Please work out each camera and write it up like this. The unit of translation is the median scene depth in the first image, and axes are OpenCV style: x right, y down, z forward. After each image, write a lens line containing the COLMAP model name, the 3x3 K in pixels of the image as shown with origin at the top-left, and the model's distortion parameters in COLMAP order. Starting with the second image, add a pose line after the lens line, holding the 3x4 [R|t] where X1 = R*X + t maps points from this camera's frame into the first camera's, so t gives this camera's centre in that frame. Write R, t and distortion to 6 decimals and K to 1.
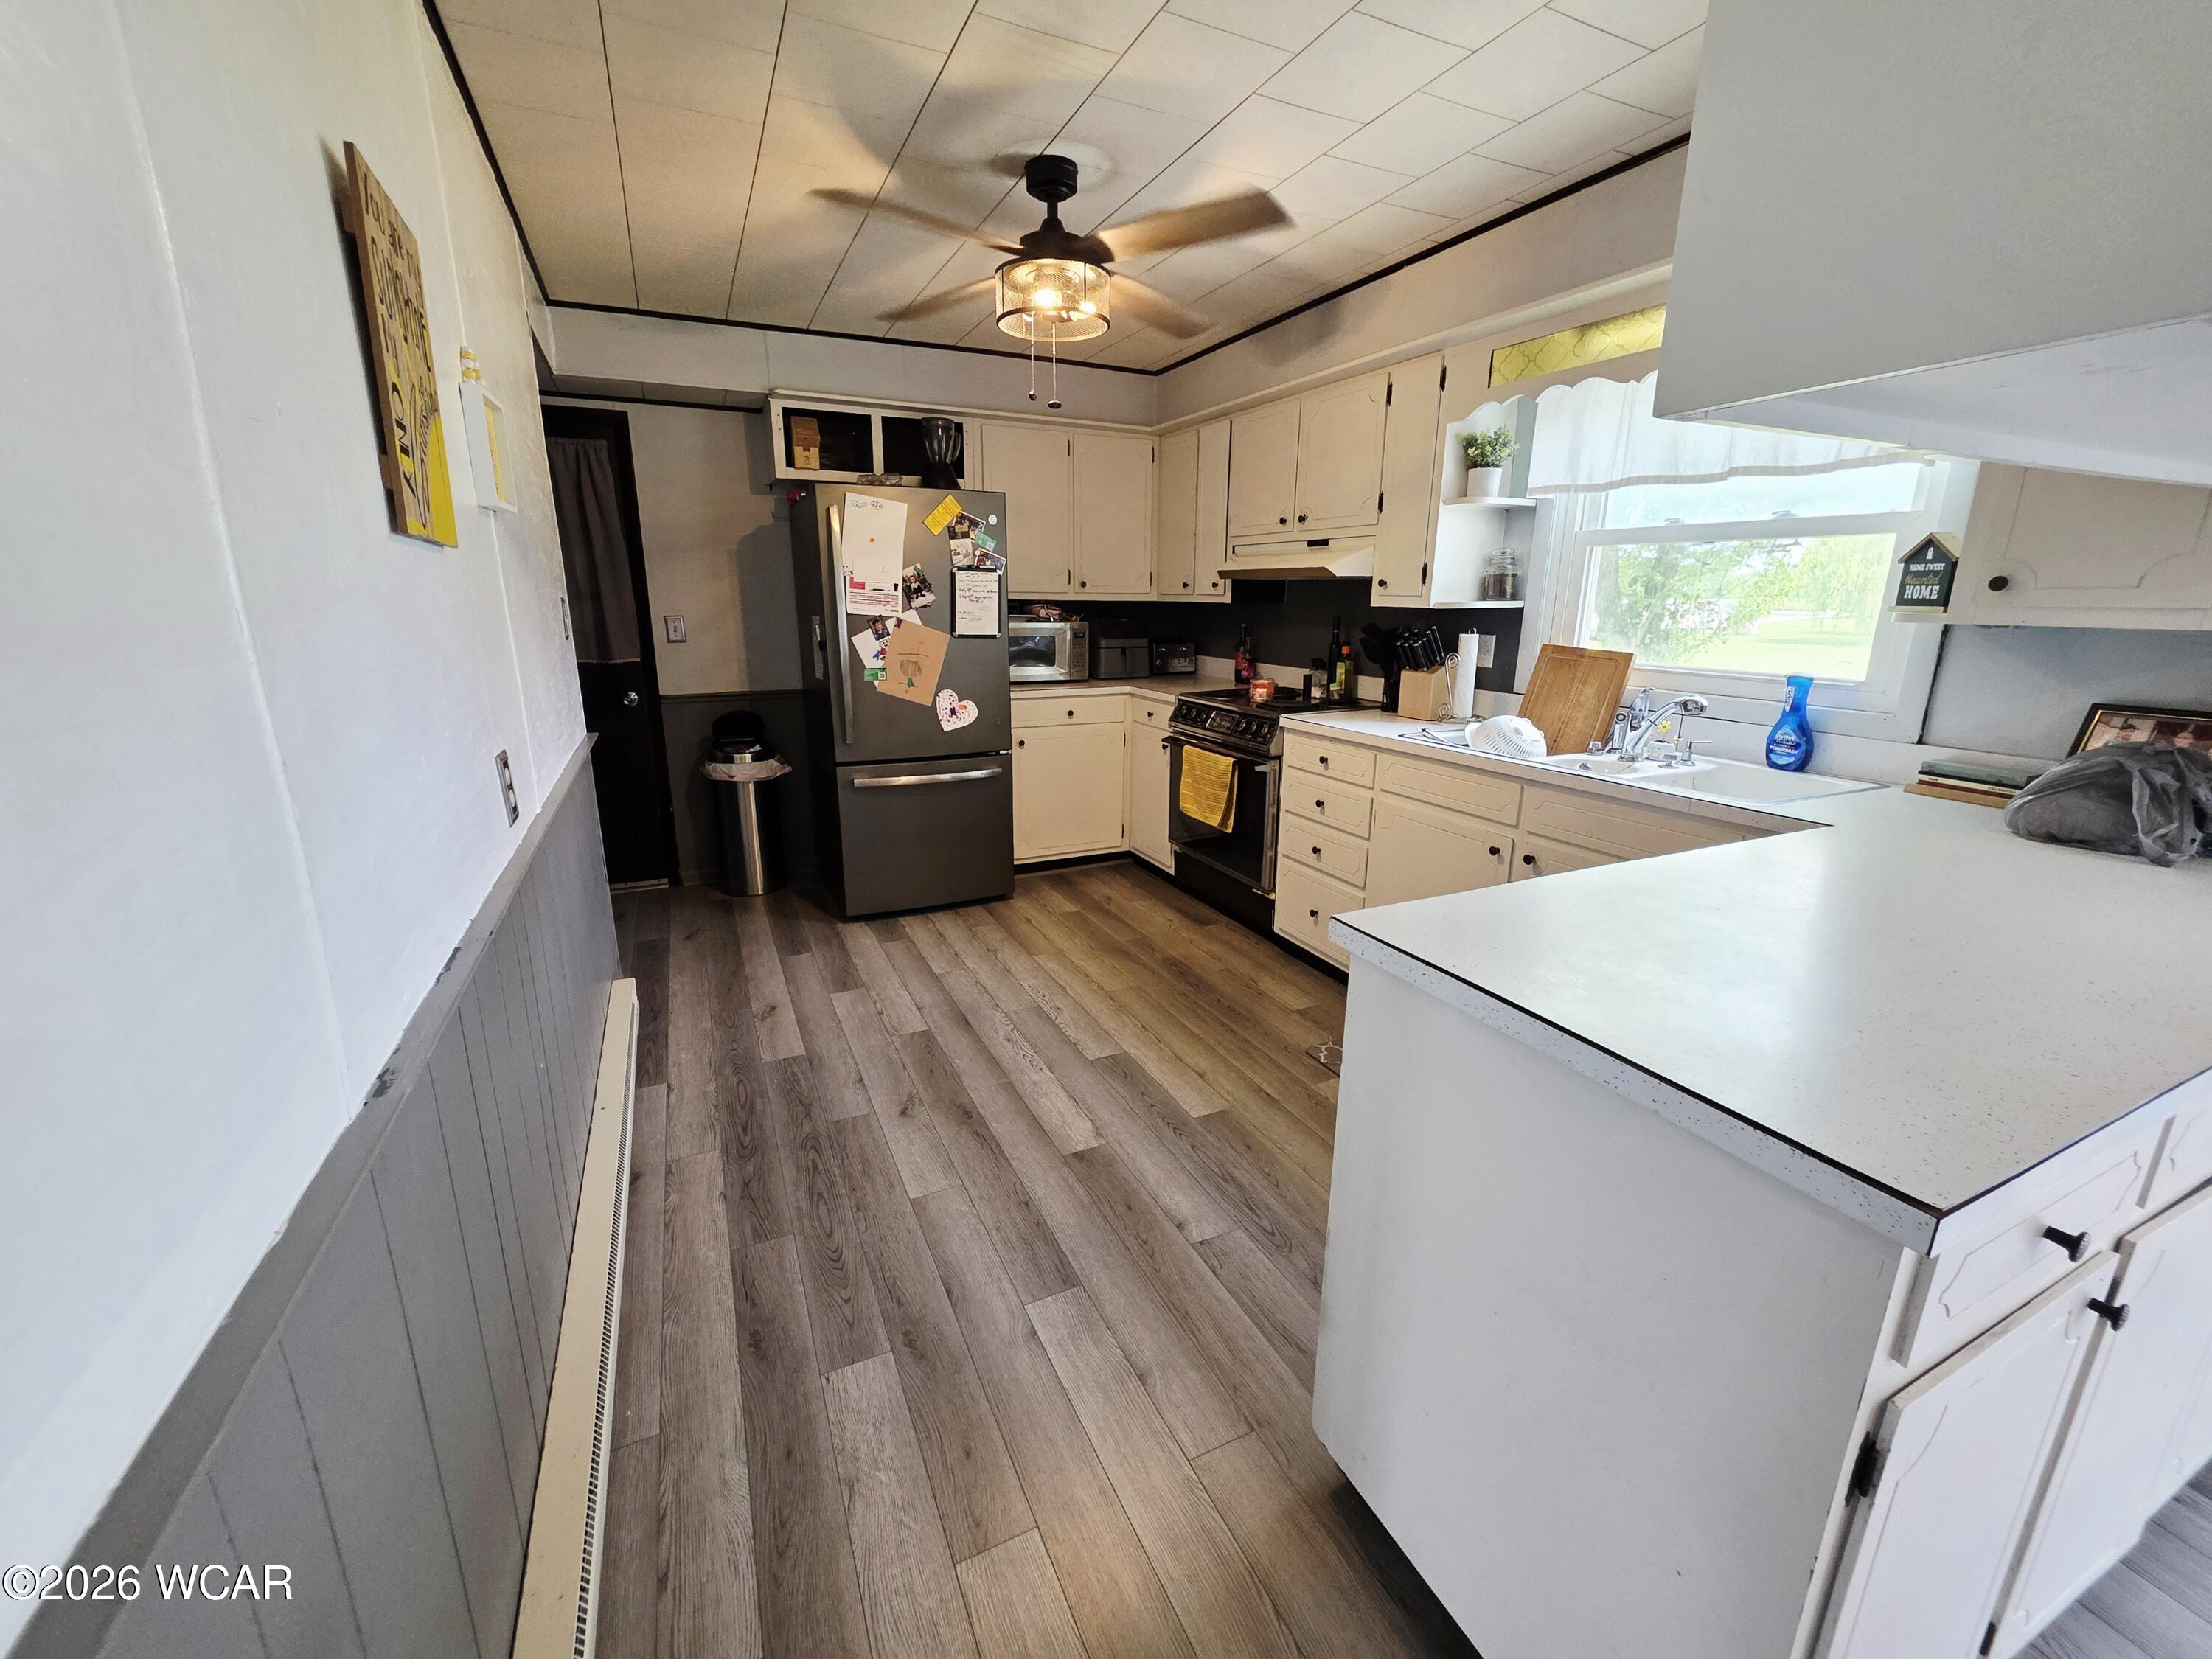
lens RADIAL K [[889.9, 0, 1105.1], [0, 889.9, 829.5], [0, 0, 1]] dist [0.004094, -0.001126]
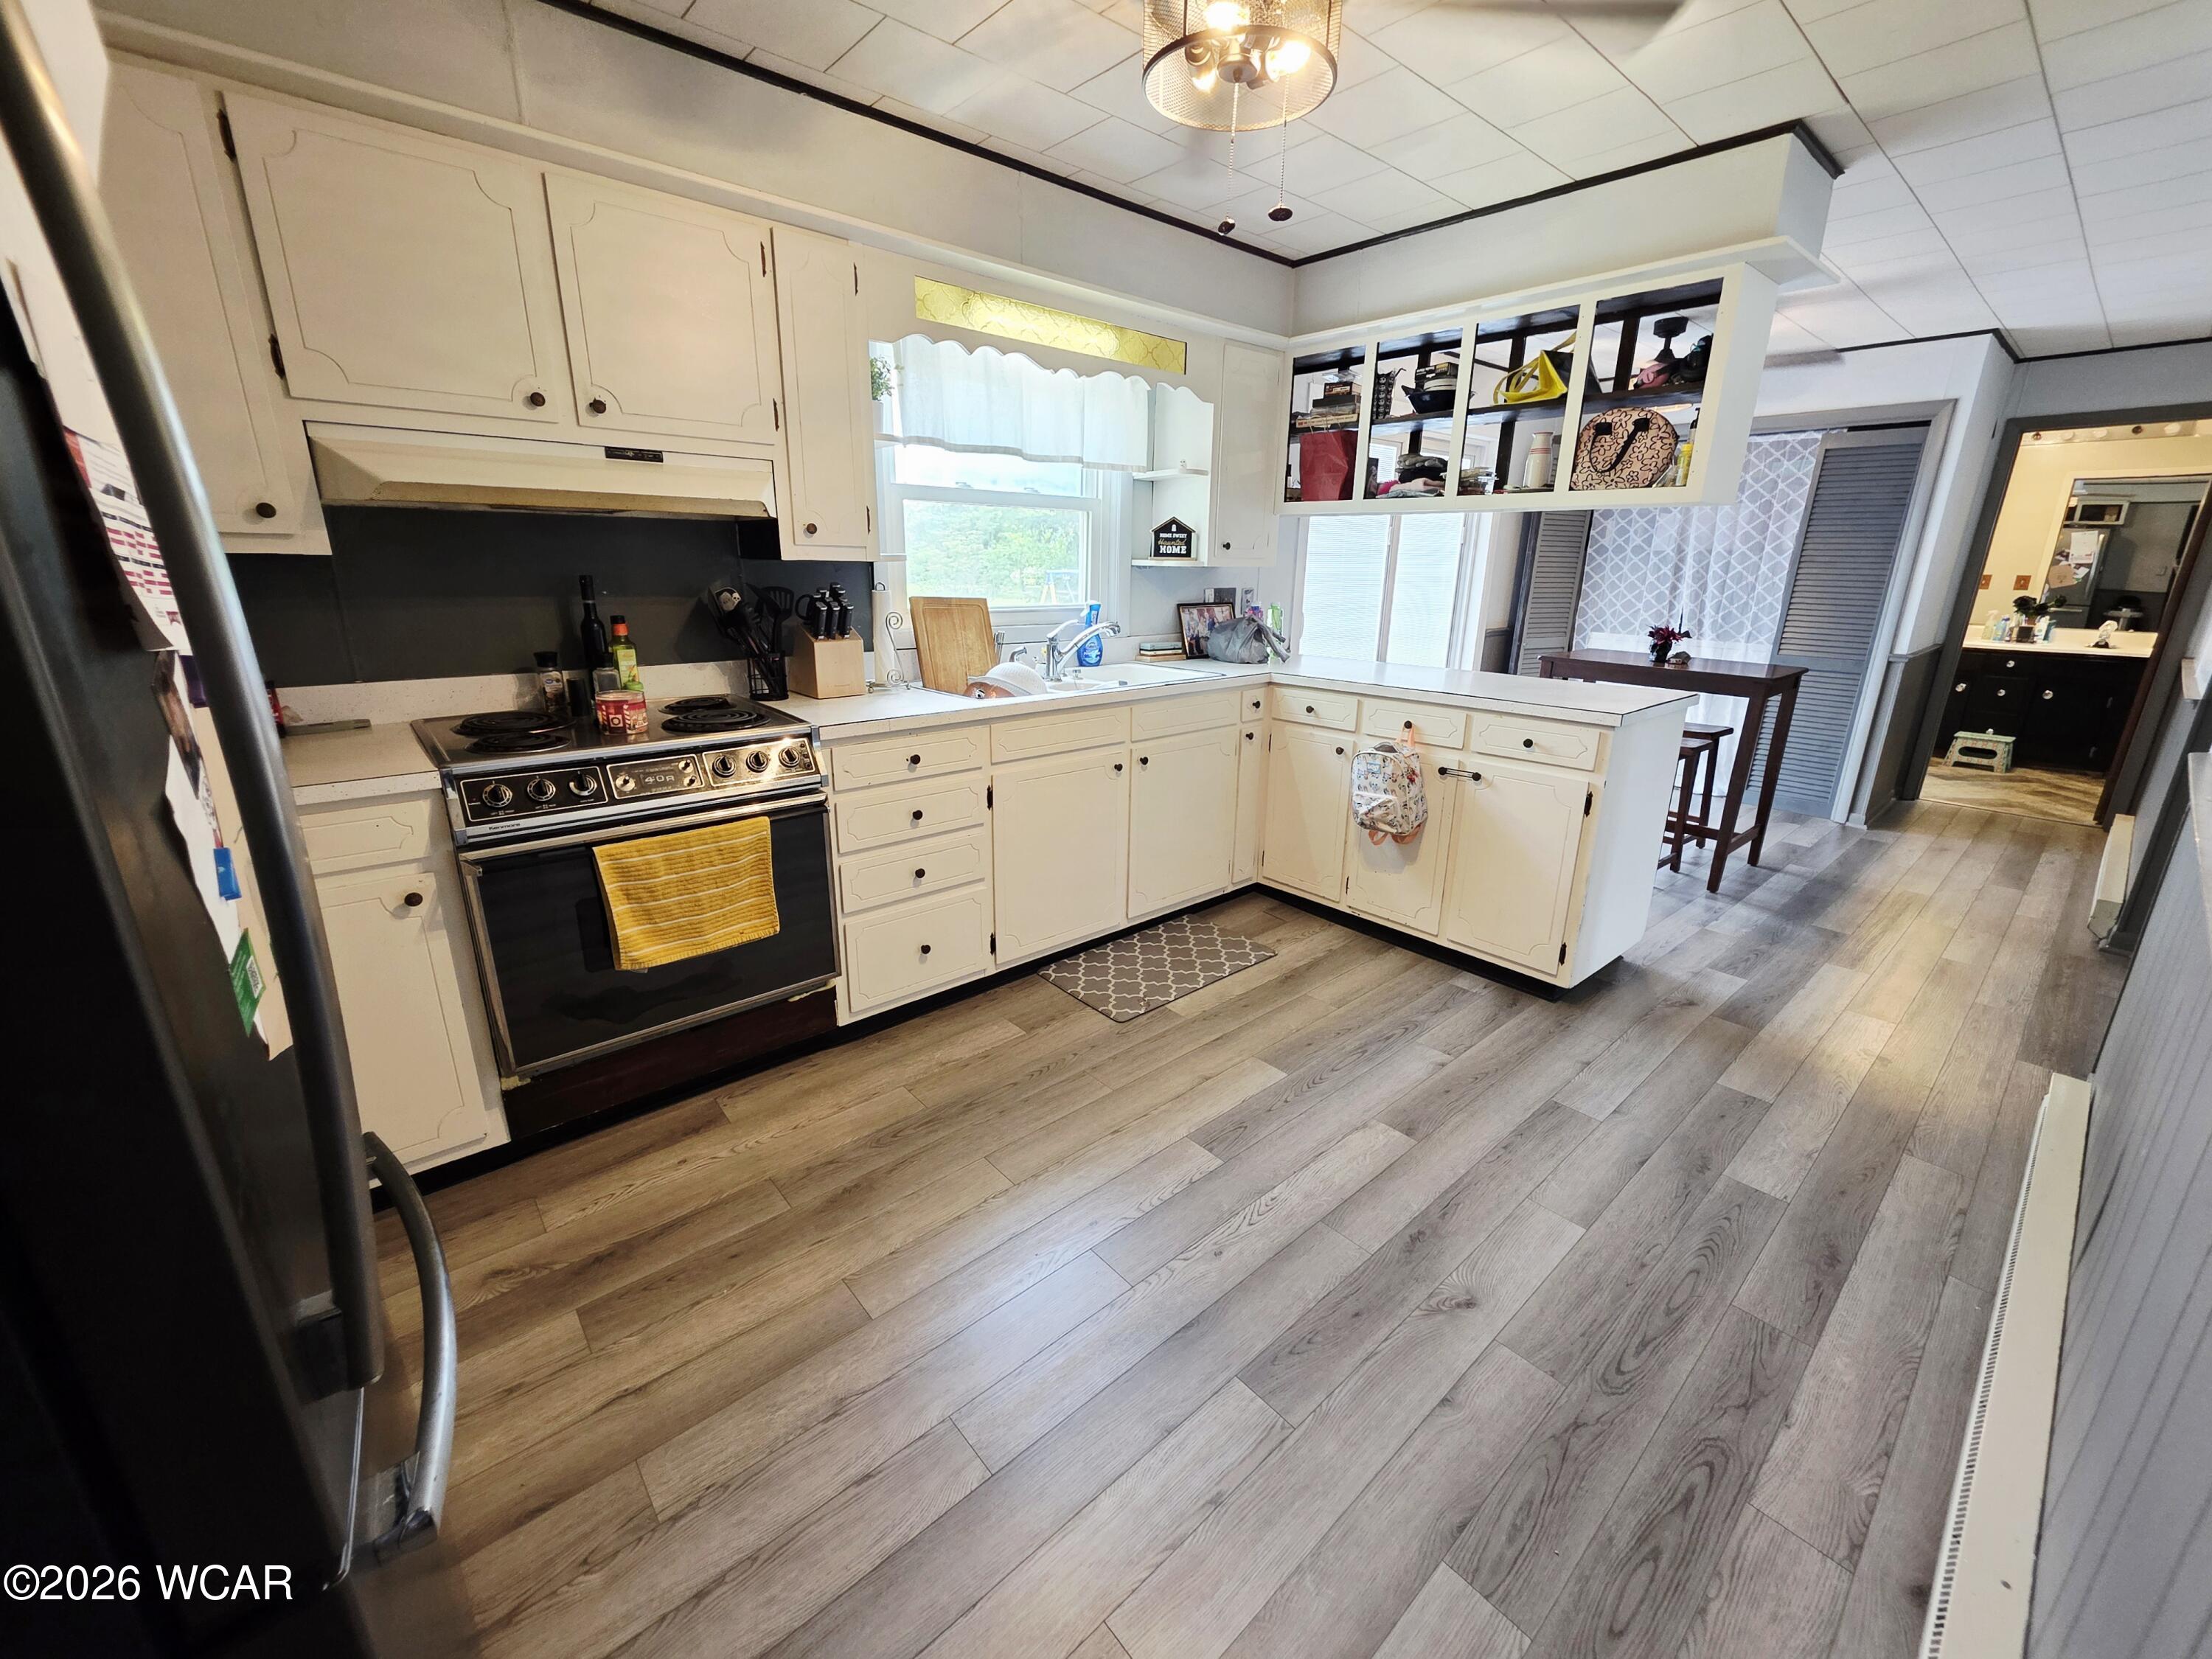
lens RADIAL K [[889.9, 0, 1104.4], [0, 889.9, 823.8], [0, 0, 1]] dist [0.004094, -0.001126]
pose [[-0.276835, -0.284609, 0.917802, -0.667814], [0.231812, 0.907141, 0.351224, -0.327602], [-0.932537, 0.309989, -0.185152, 1.254507]]
